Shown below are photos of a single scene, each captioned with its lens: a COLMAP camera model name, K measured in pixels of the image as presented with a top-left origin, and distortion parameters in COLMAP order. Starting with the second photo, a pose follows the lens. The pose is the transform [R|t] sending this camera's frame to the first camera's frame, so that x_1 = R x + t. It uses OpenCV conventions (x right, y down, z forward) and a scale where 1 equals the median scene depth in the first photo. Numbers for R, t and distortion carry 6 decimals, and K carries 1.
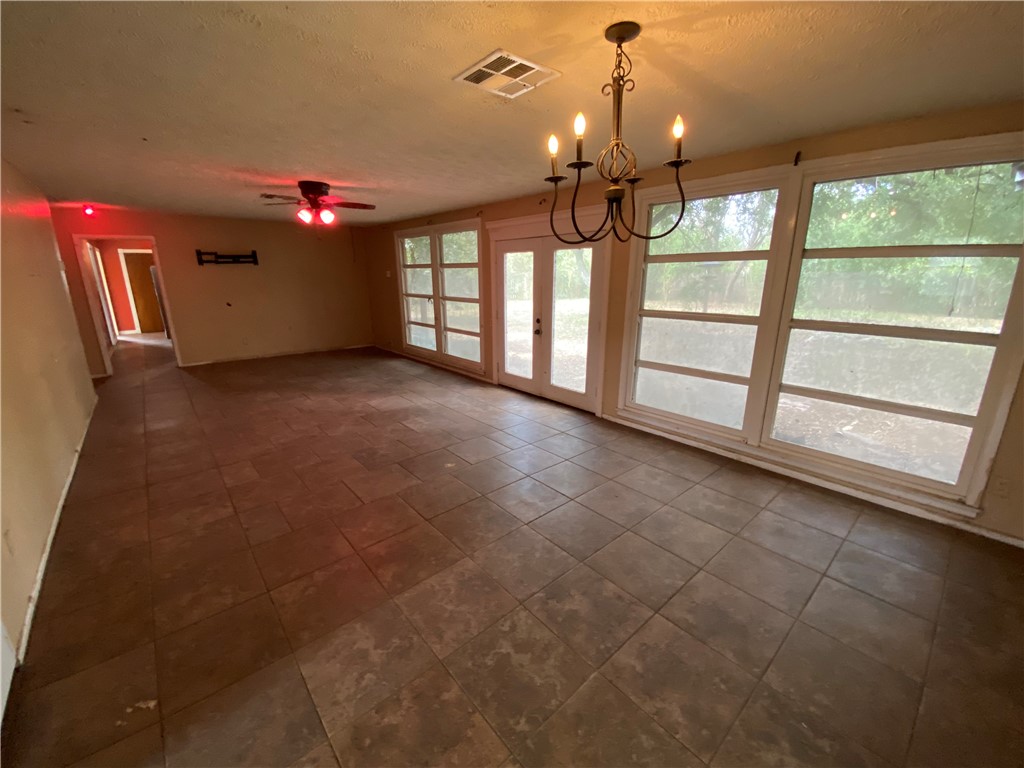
lens RADIAL K [[416.6, 0, 512.0], [0, 416.6, 384.0], [0, 0, 1]] dist [0.056441, -0.041362]
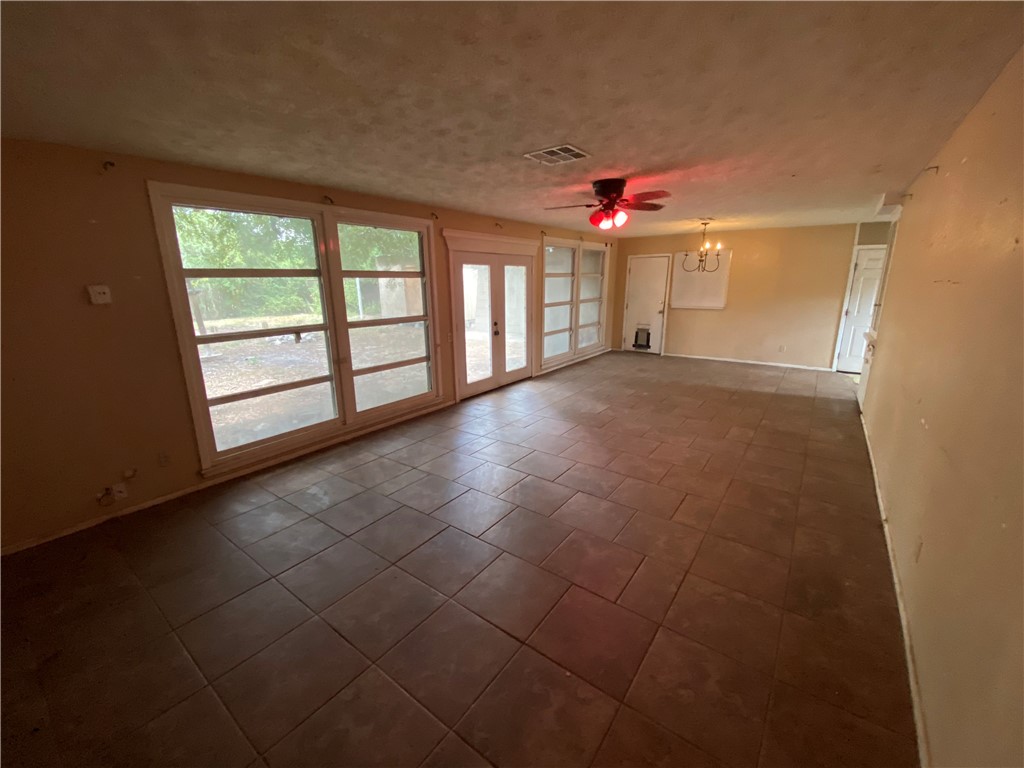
lens RADIAL K [[416.6, 0, 512.0], [0, 416.6, 384.0], [0, 0, 1]] dist [0.056441, -0.041362]
pose [[-0.223720, -0.229578, 0.947229, -1.024315], [0.263550, 0.921408, 0.285566, -0.295965], [-0.938345, 0.313529, -0.145632, 1.097448]]
